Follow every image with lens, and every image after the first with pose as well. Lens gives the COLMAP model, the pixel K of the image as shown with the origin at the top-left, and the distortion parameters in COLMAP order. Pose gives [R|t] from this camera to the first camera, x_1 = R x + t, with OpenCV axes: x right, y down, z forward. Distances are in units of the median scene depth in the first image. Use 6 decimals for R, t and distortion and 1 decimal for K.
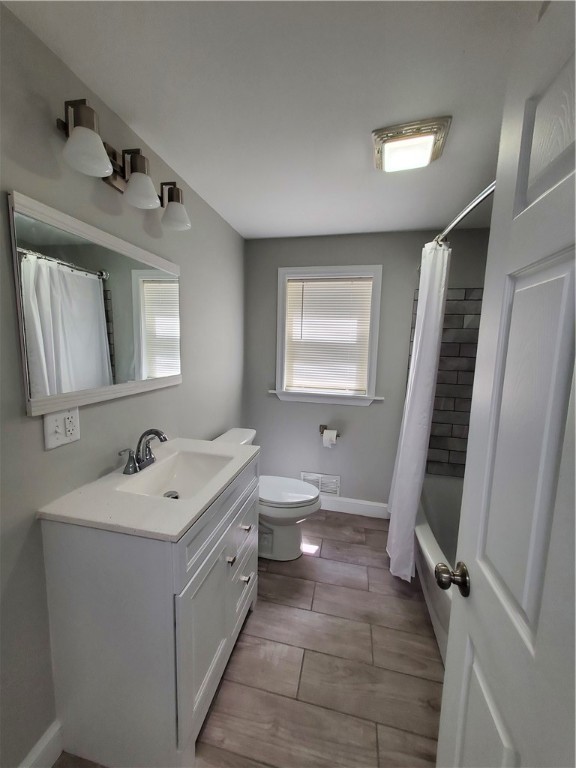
lens RADIAL K [[302.5, 0, 285.5], [0, 302.5, 382.6], [0, 0, 1]] dist [0.001649, -0.000887]
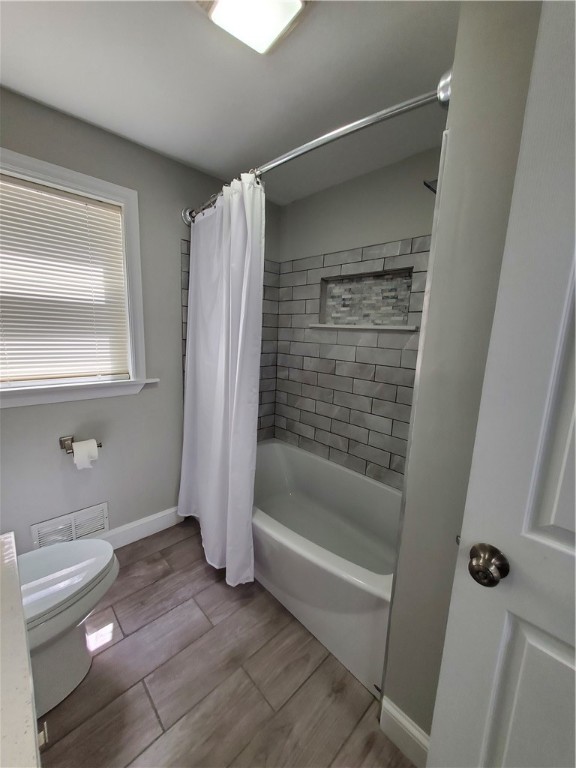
lens RADIAL K [[302.5, 0, 288.2], [0, 302.5, 382.8], [0, 0, 1]] dist [0.001649, -0.000887]
pose [[0.556104, -0.146339, 0.818128, -0.140091], [0.079910, 0.989230, 0.122627, -0.009721], [-0.827262, -0.002817, 0.561809, 0.349331]]
